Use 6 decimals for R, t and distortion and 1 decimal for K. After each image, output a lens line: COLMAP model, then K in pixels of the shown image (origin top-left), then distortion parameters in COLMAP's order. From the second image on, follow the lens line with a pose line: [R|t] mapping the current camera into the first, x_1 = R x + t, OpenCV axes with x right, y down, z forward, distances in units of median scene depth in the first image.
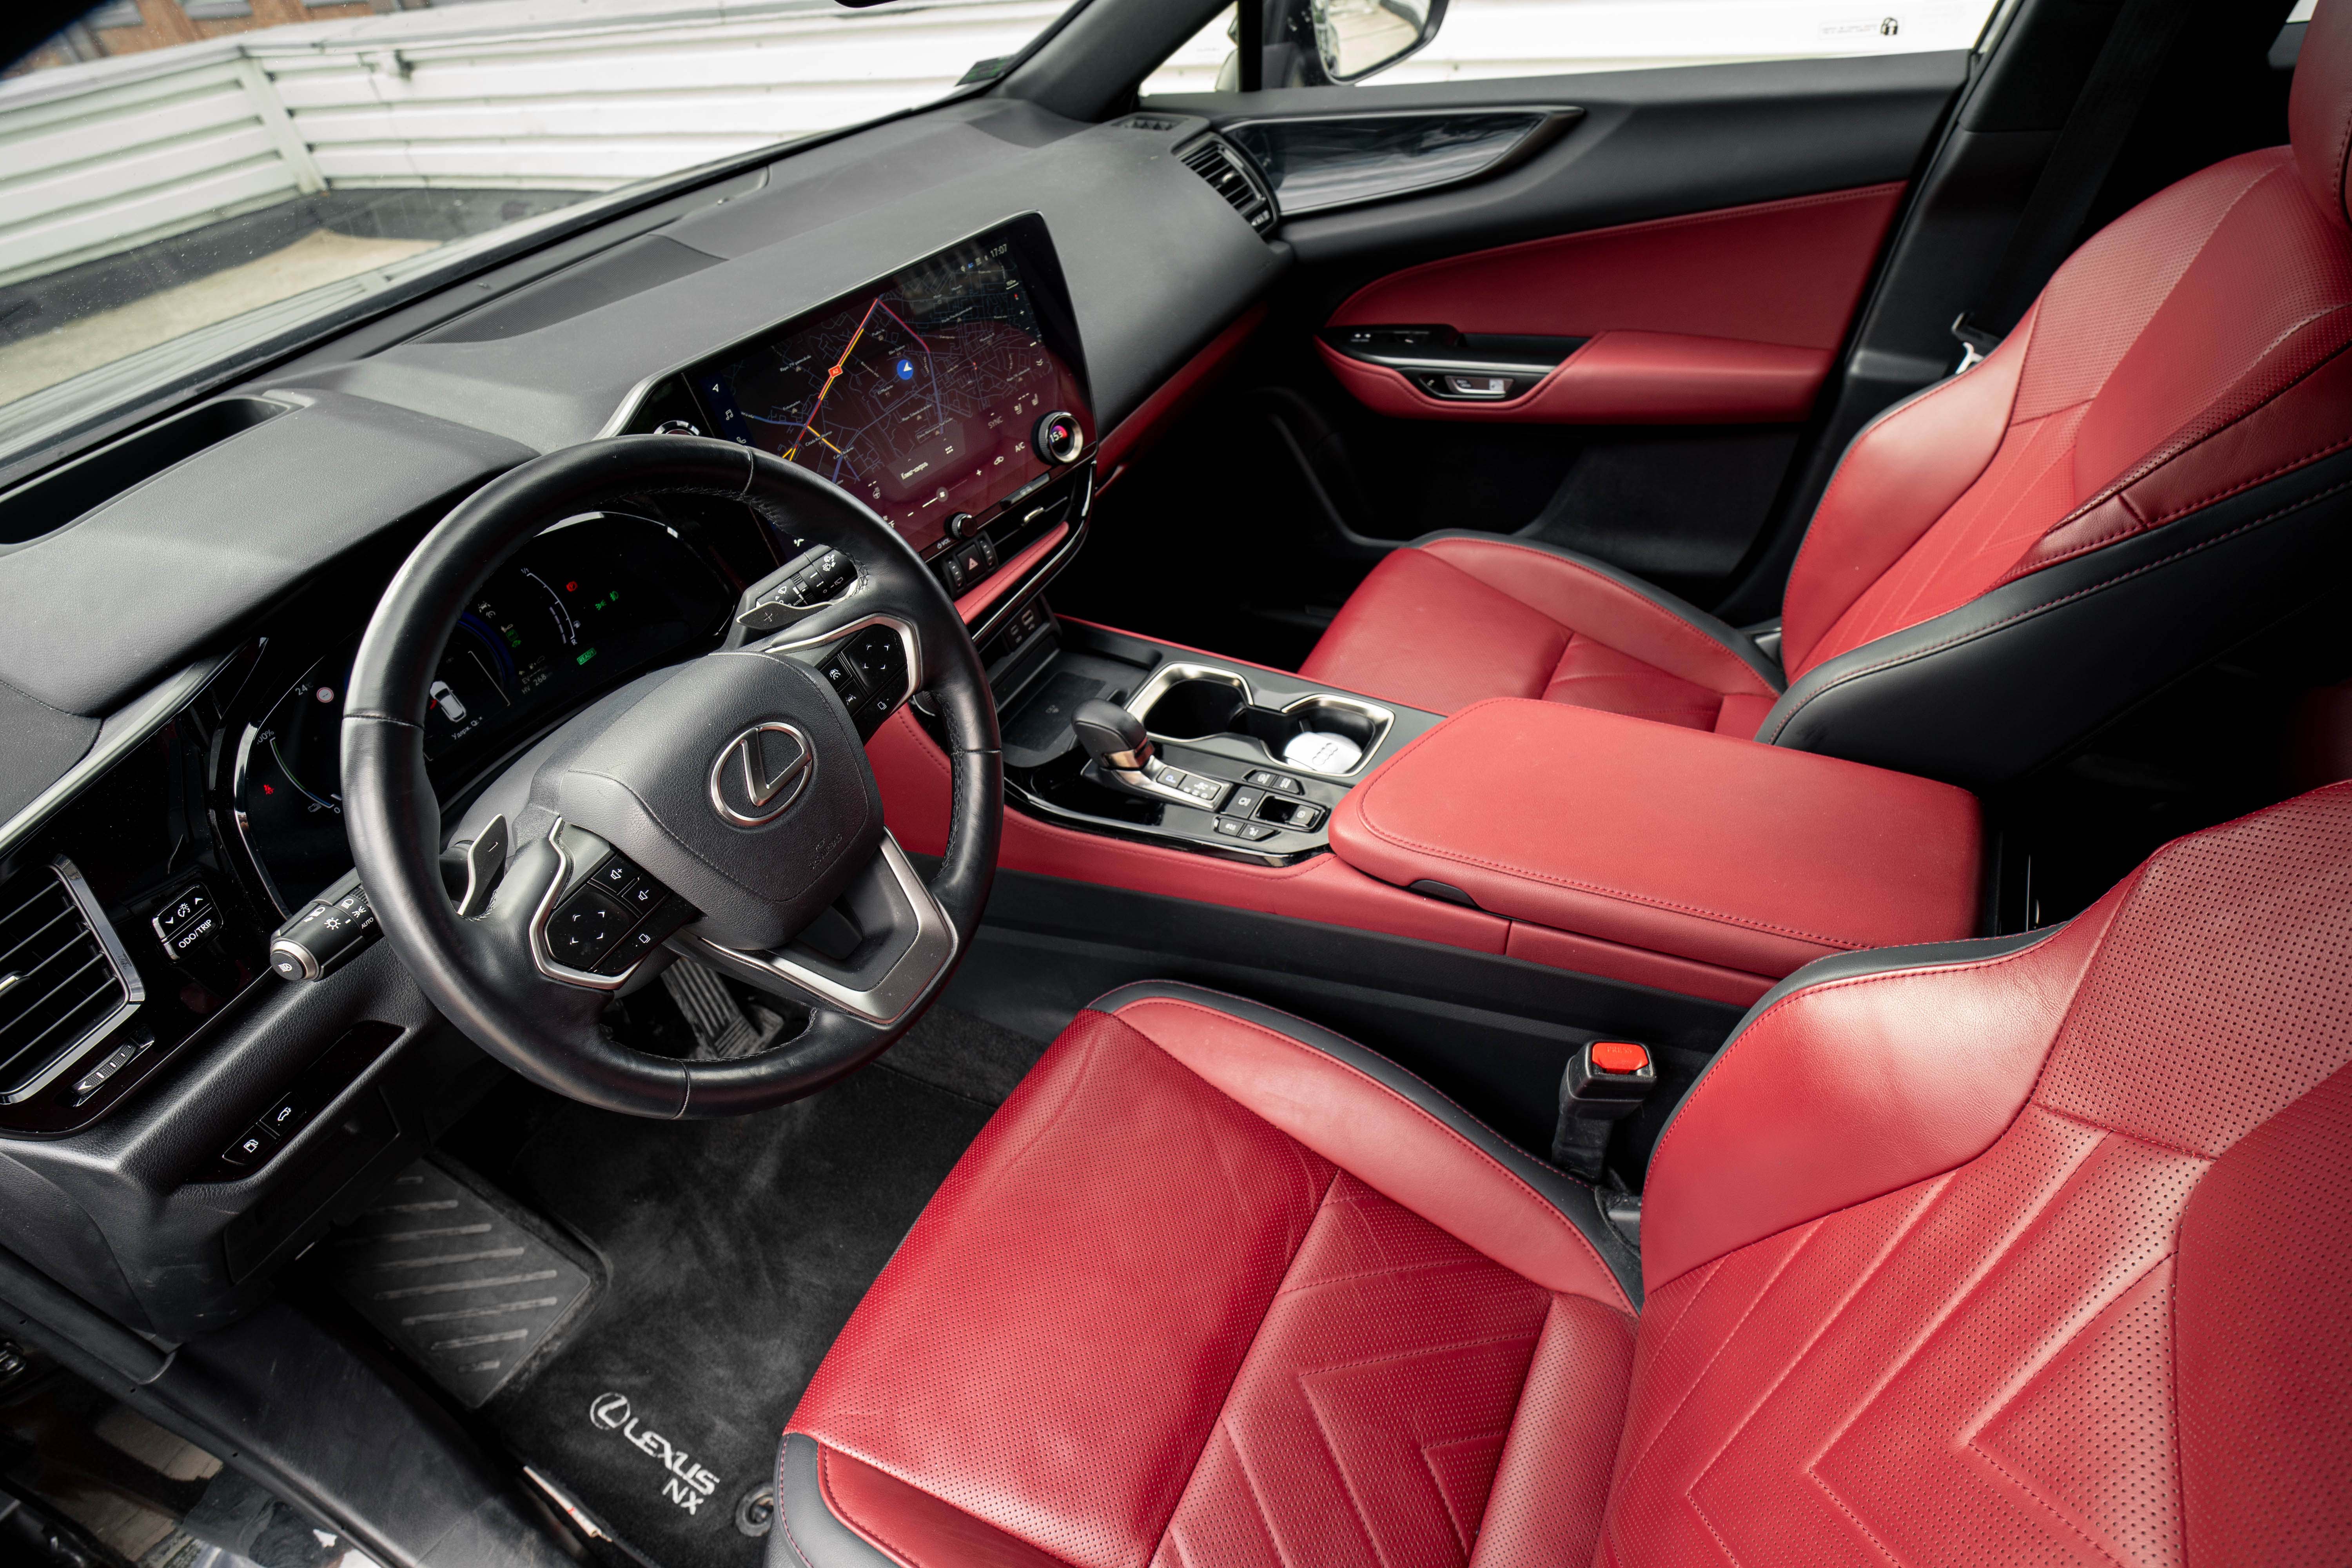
lens RADIAL K [[1209.4, 0, 1185.7], [0, 1209.4, 777.2], [0, 0, 1]] dist [-0.059293, 0.029707]
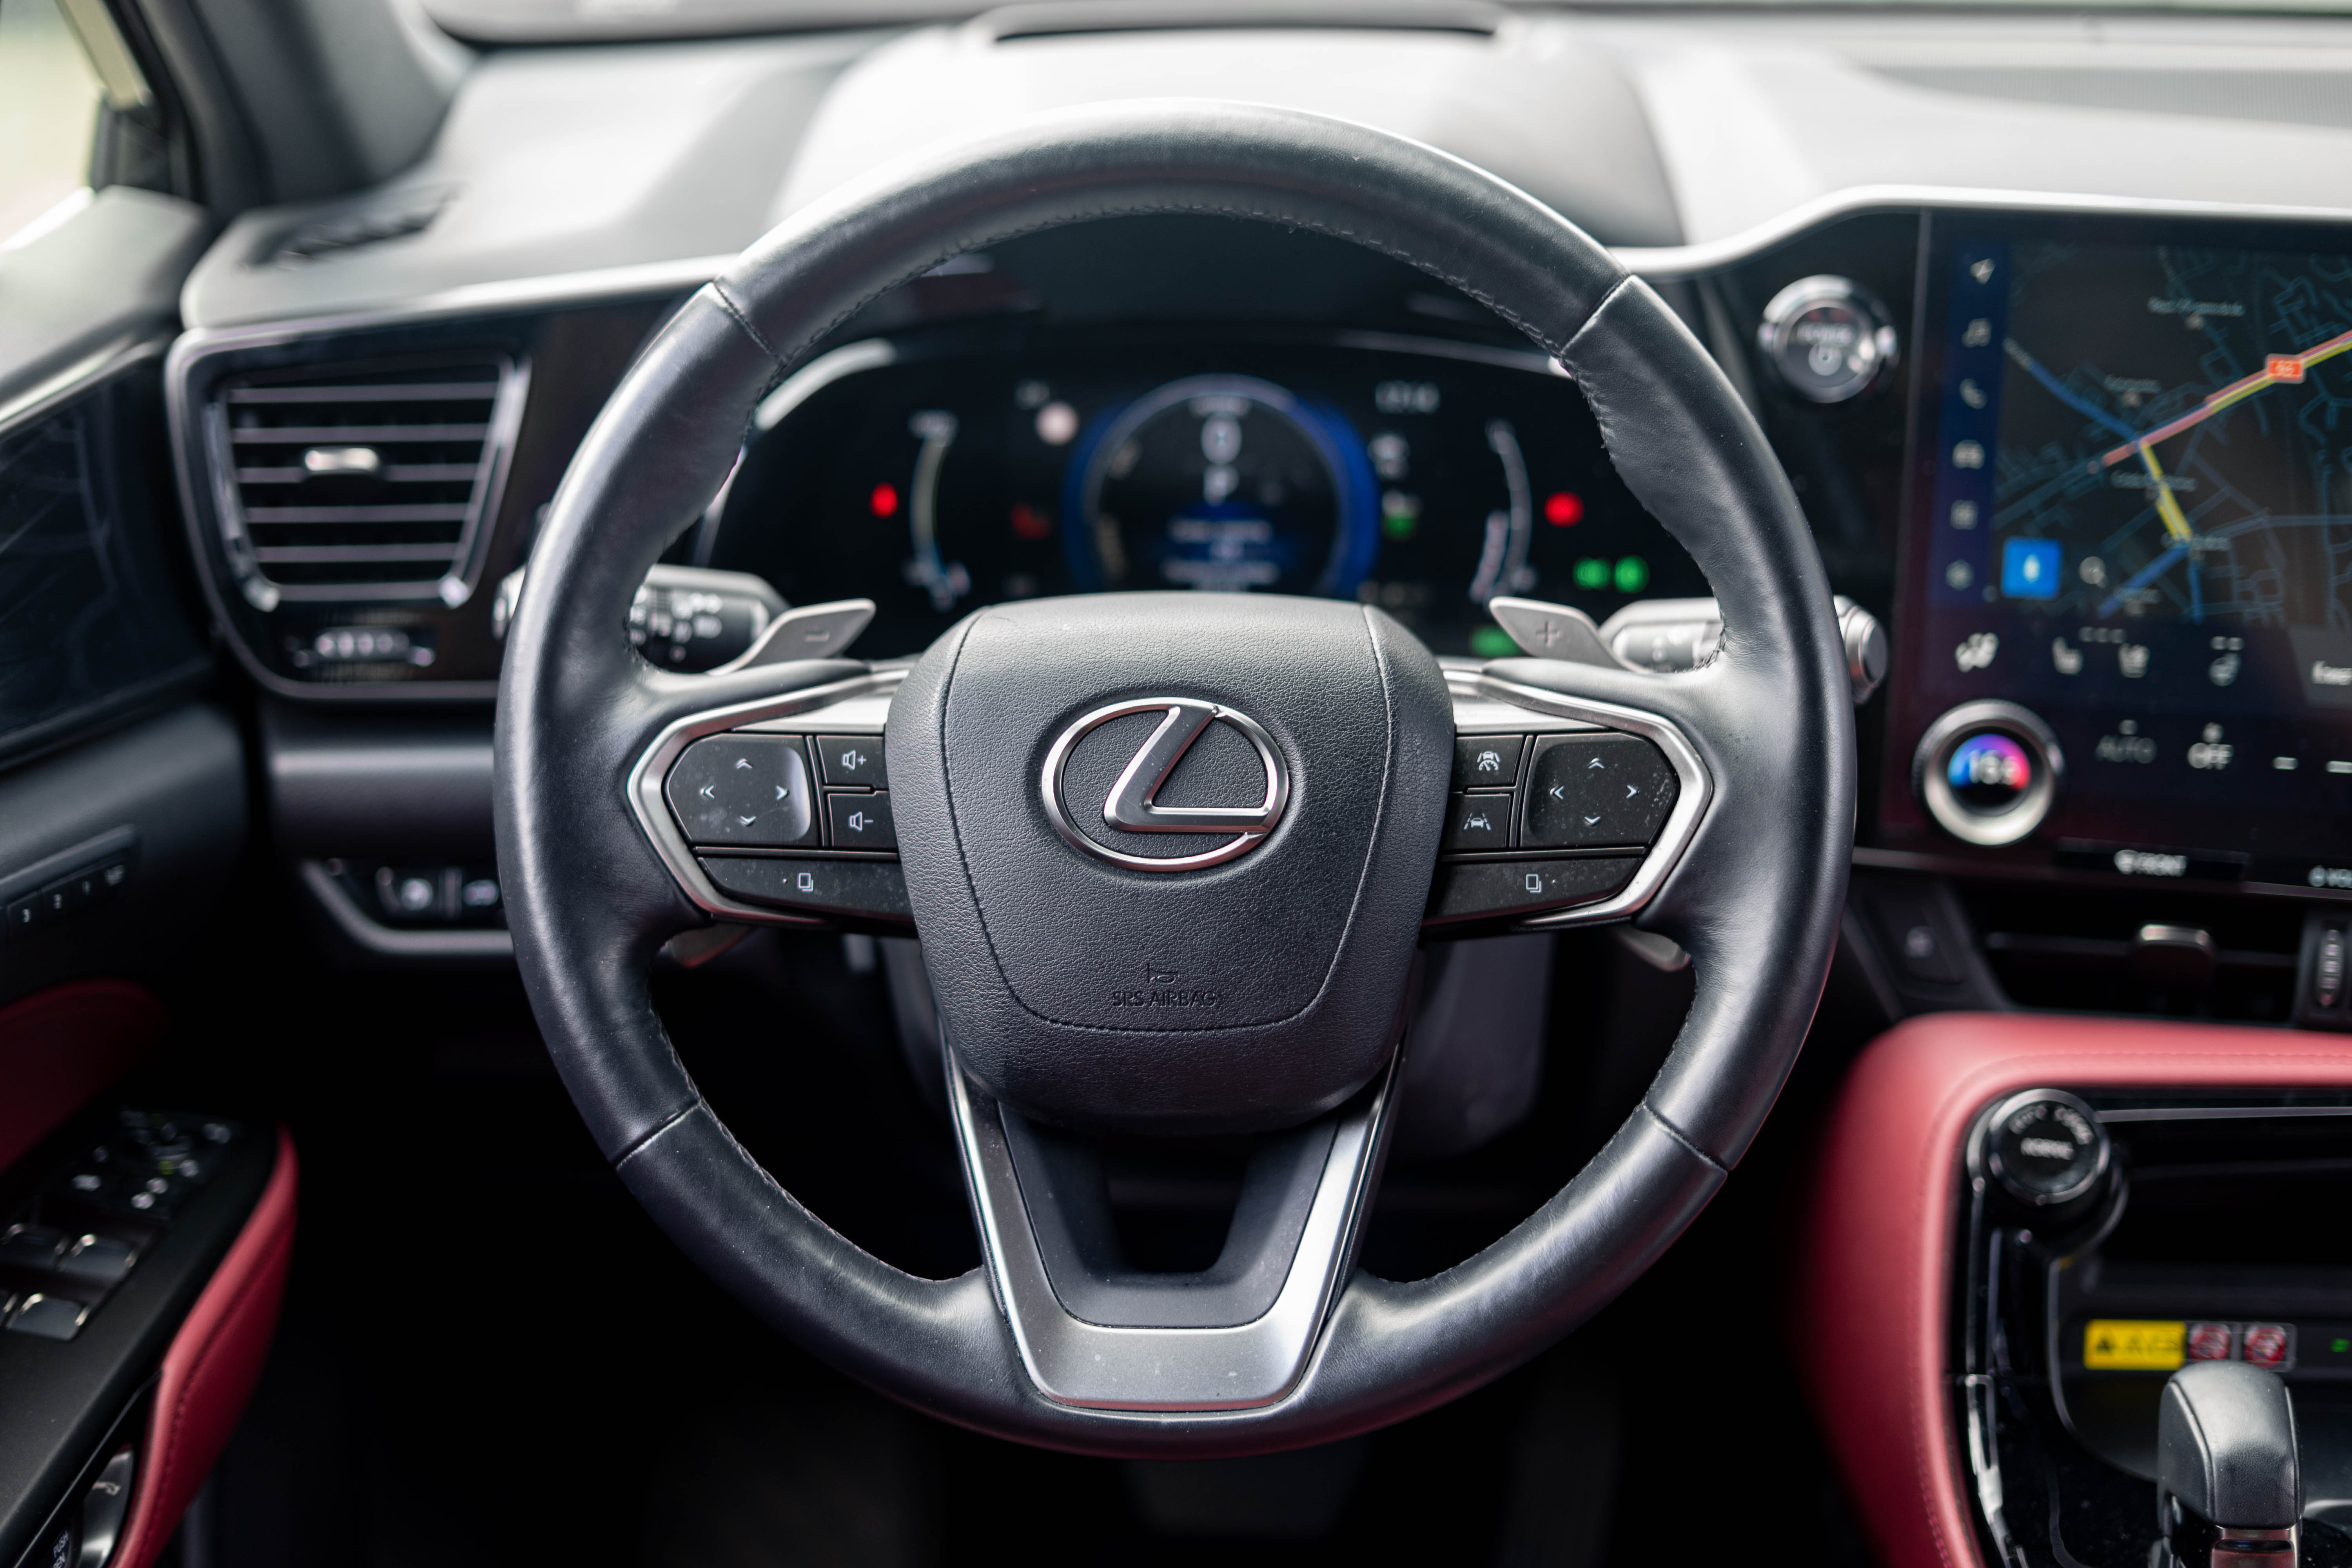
lens RADIAL K [[3523.9, 0, 1176.0], [0, 3523.9, 784.0], [0, 0, 1]] dist [-0.041019, -0.003558]
pose [[0.429717, 0.426890, -0.795680, 0.502702], [-0.624734, 0.776794, 0.079362, -0.075415], [0.651959, 0.462985, 0.600495, 0.080403]]
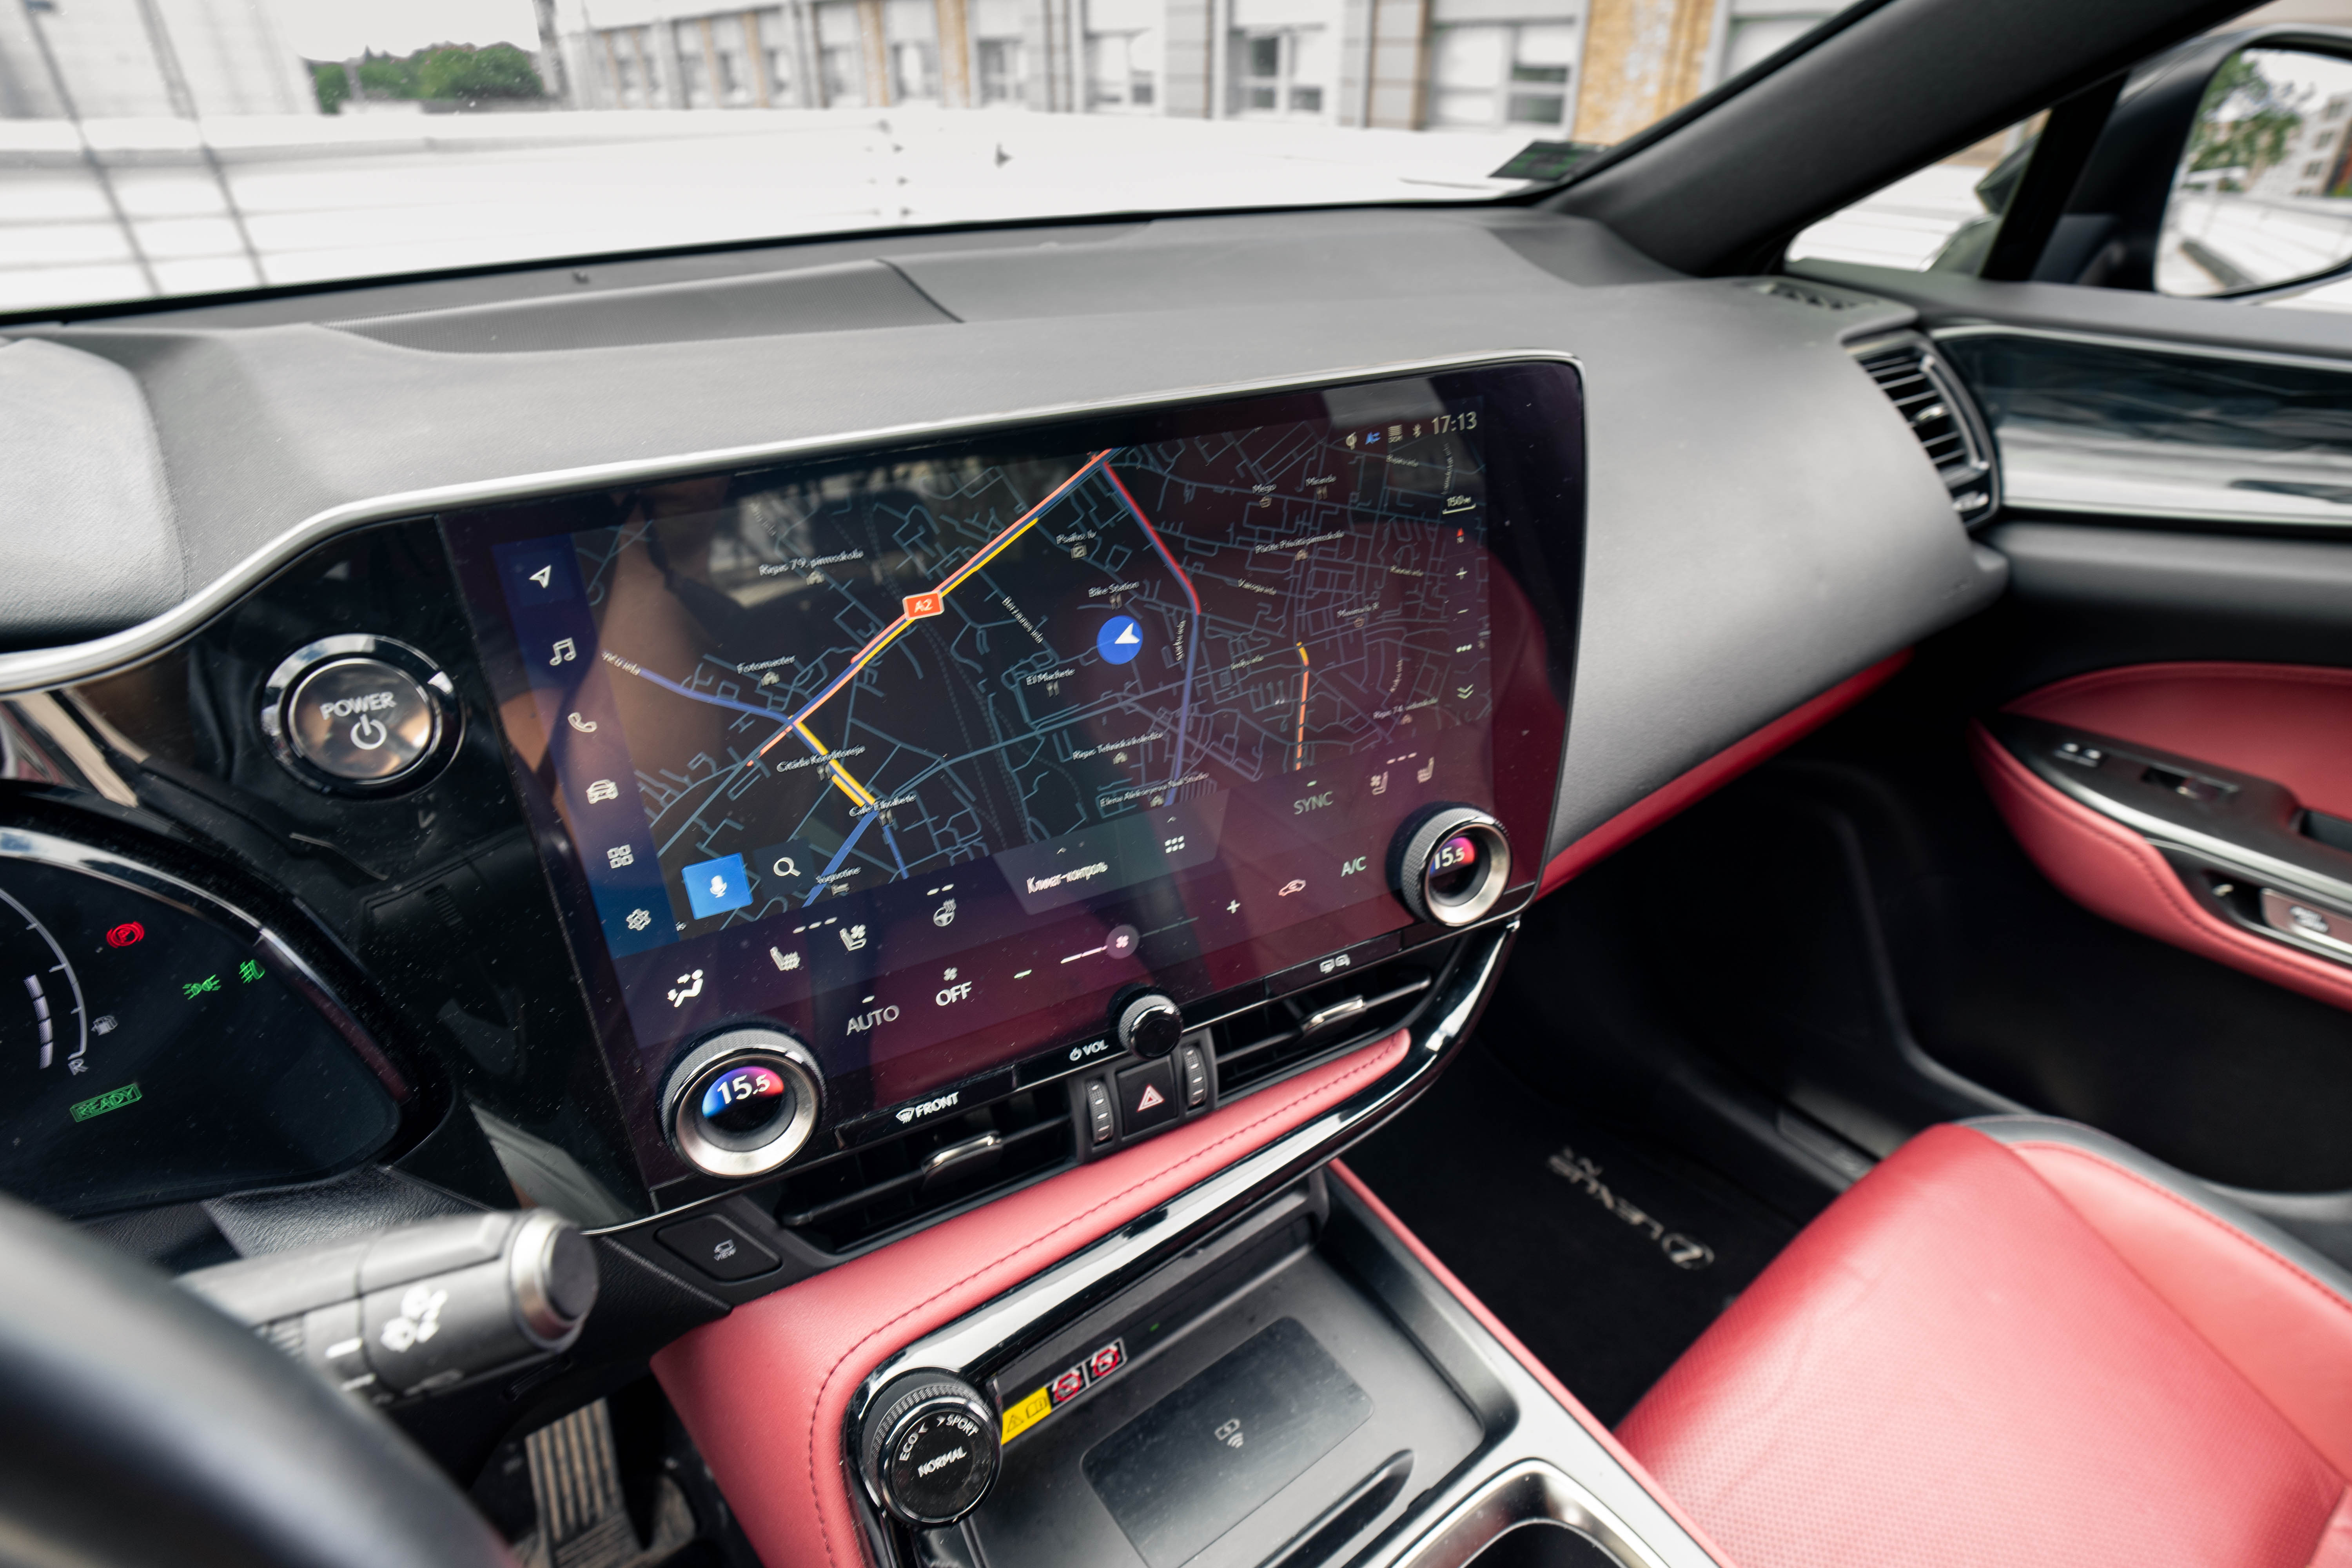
lens RADIAL K [[1221.9, 0, 1191.7], [0, 1221.9, 782.2], [0, 0, 1]] dist [-0.056140, 0.033204]
pose [[0.905583, 0.312118, -0.287230, -0.077568], [-0.348706, 0.933353, -0.085181, -0.251720], [0.241501, 0.177297, 0.954067, 0.587781]]
